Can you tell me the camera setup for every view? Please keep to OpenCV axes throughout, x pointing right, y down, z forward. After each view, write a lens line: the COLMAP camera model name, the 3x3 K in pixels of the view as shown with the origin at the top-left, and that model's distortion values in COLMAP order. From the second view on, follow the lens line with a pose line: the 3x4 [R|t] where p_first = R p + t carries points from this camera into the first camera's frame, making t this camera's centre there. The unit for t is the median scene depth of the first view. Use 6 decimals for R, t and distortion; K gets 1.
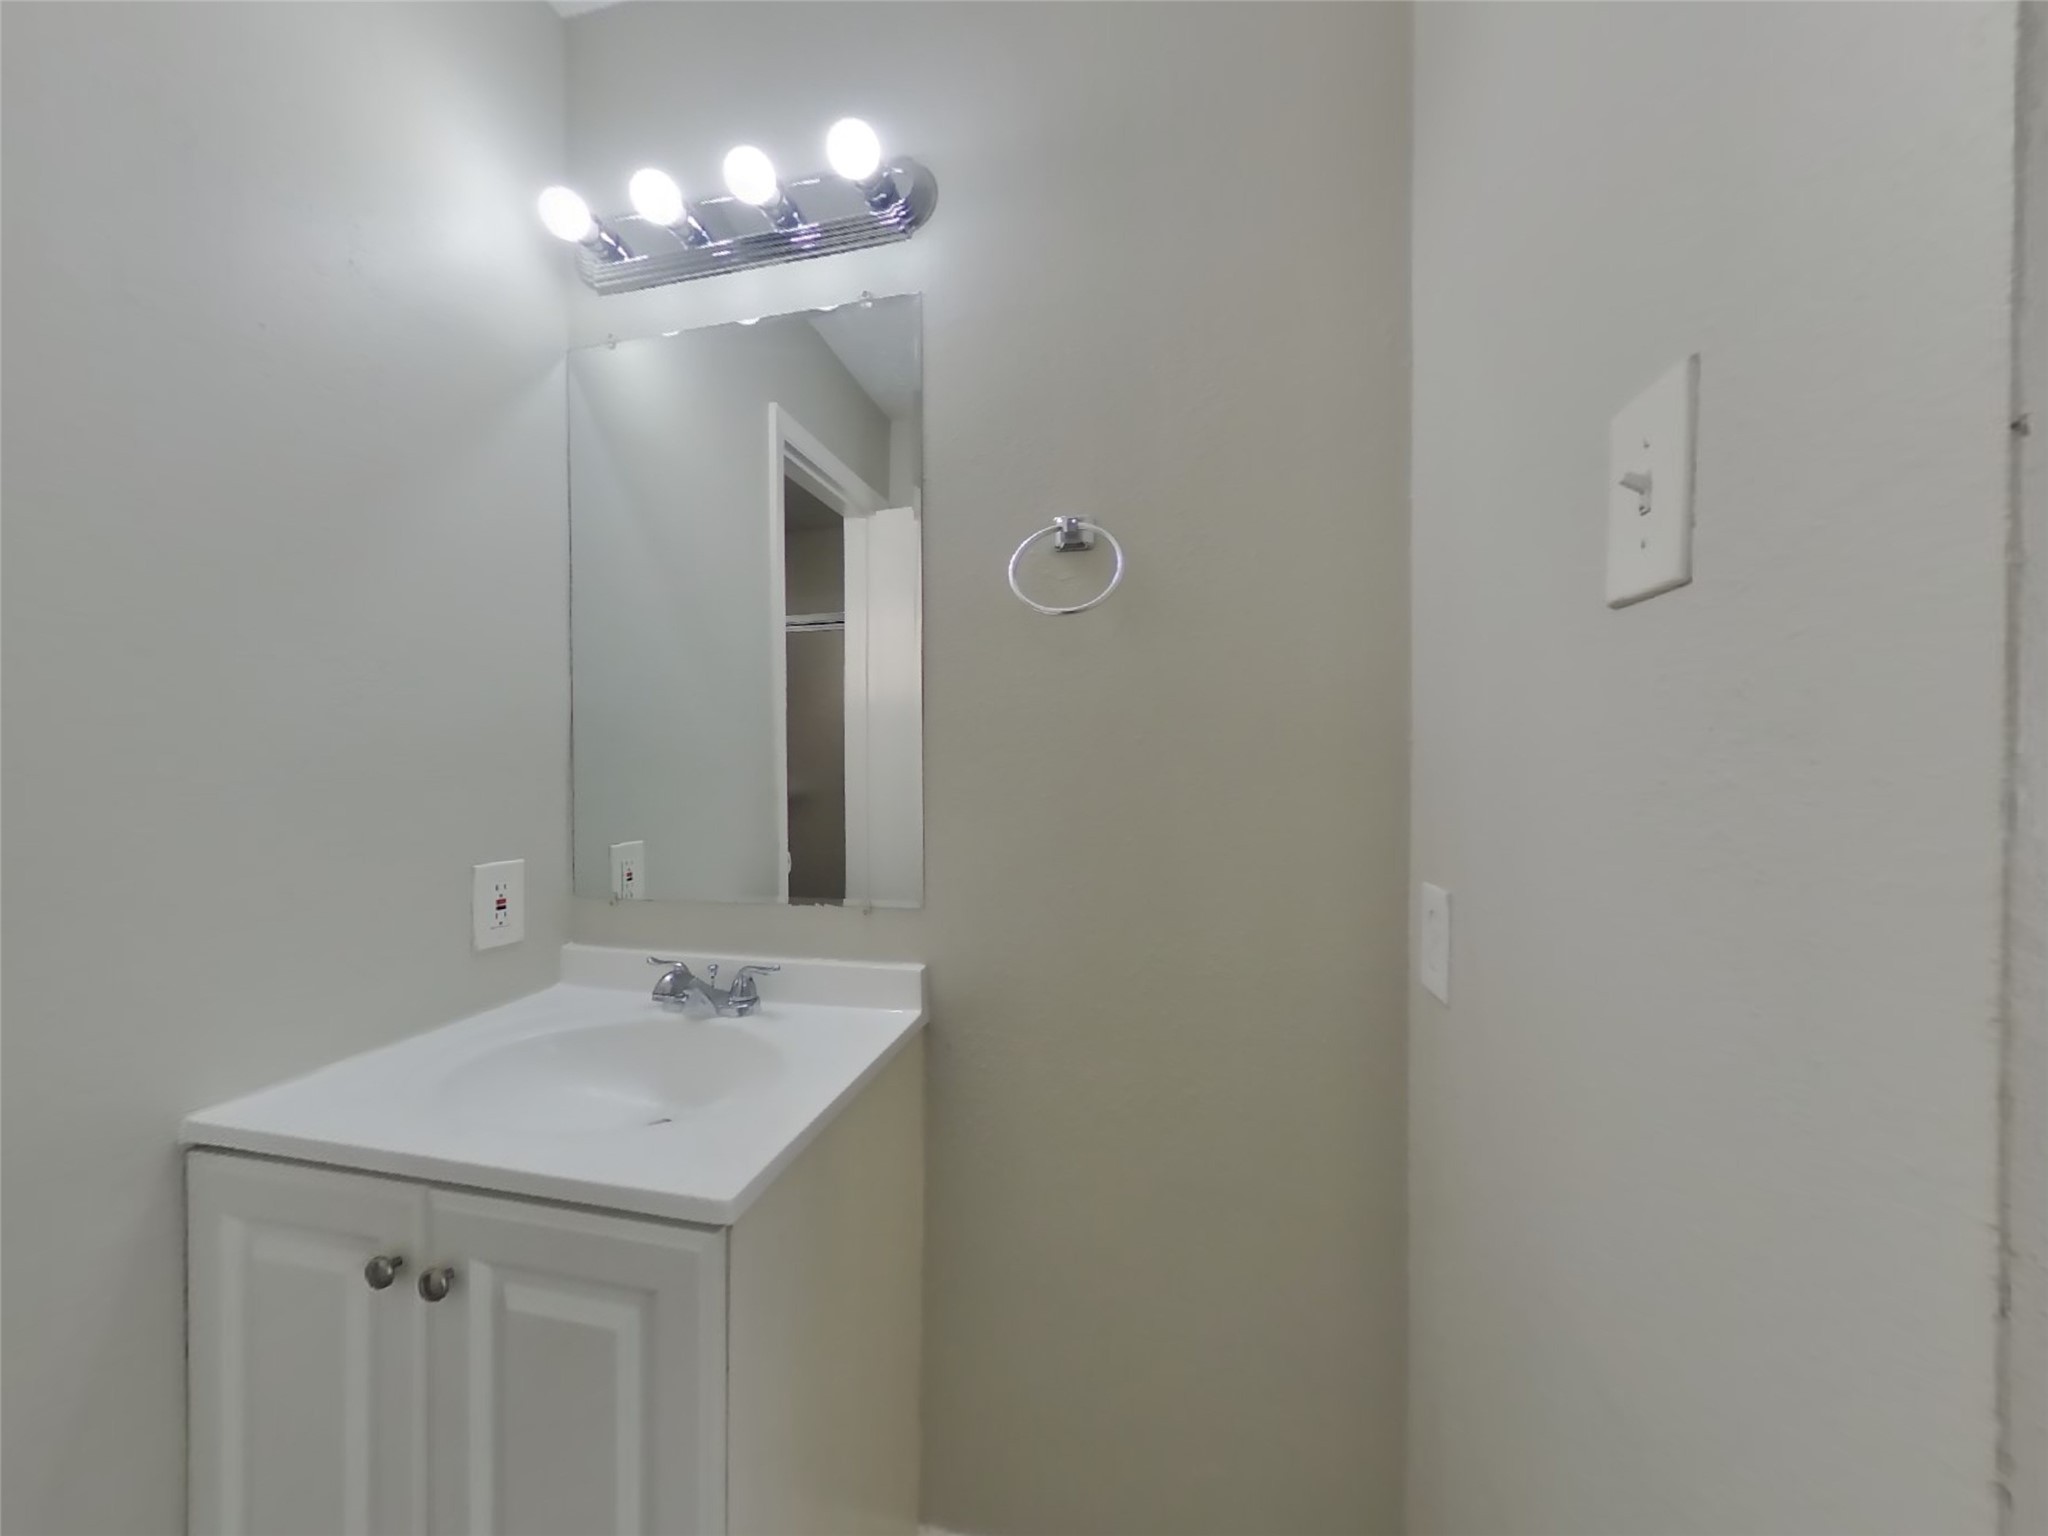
lens RADIAL K [[700.6, 0, 1024.0], [0, 700.6, 768.0], [0, 0, 1]] dist [0.000528, 0.000031]
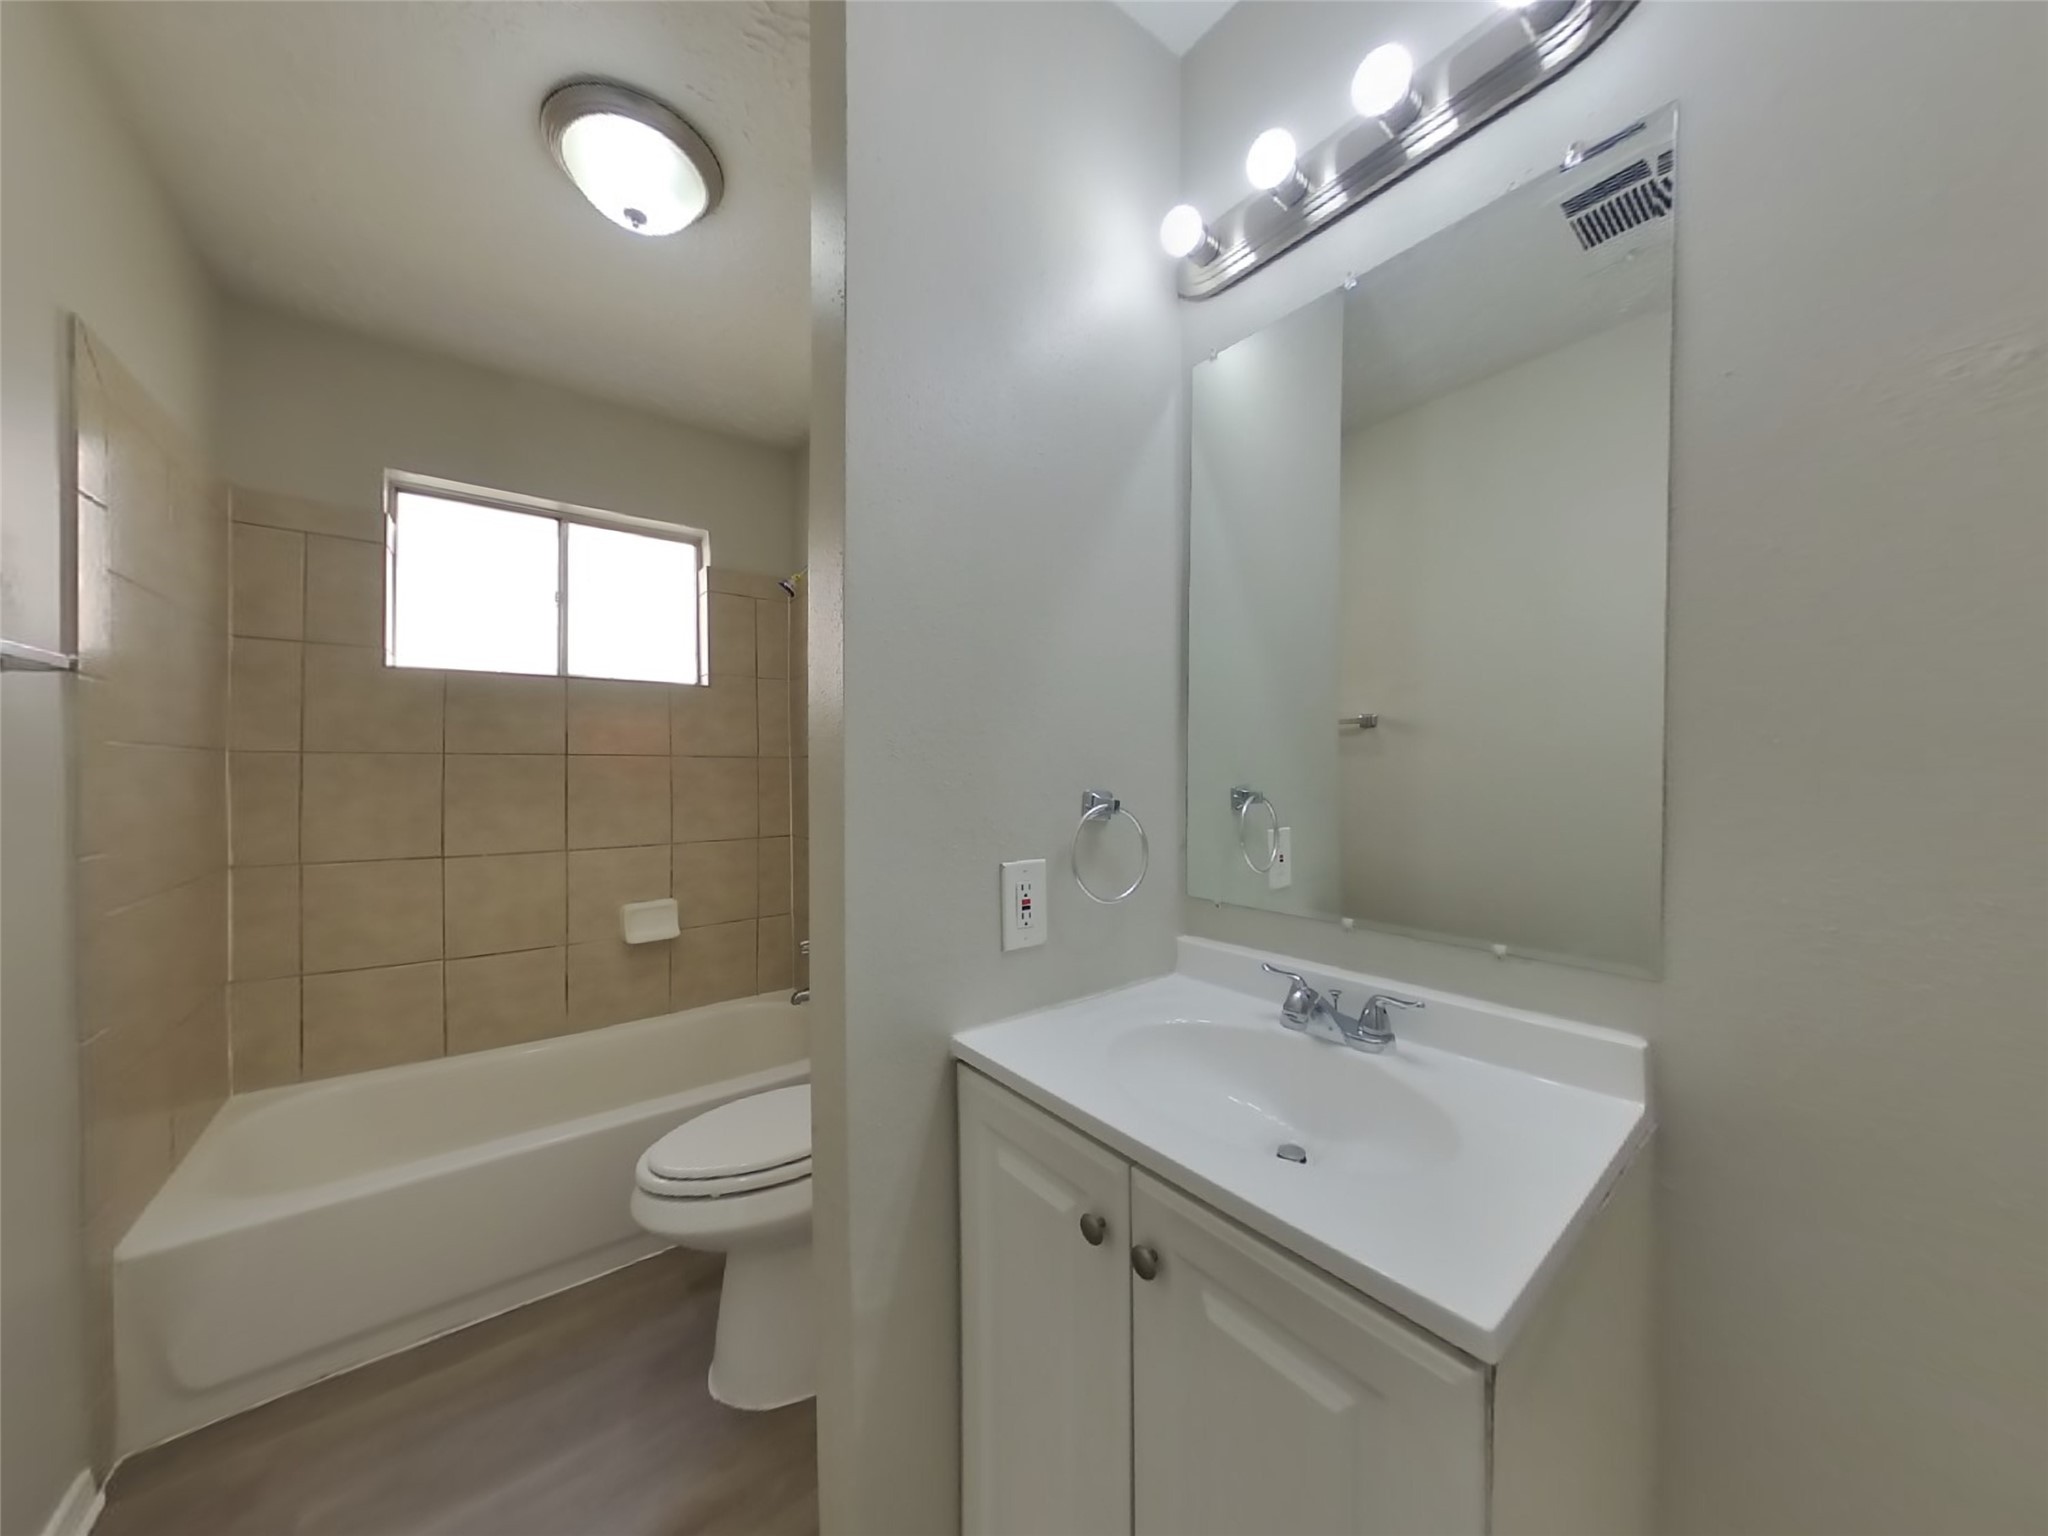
lens RADIAL K [[700.6, 0, 1024.0], [0, 700.6, 768.0], [0, 0, 1]] dist [0.000528, 0.000031]
pose [[0.777879, -0.001630, -0.628412, -0.199469], [-0.000342, 0.999995, -0.003018, 0.006659], [0.628414, 0.002562, 0.777875, 0.055002]]
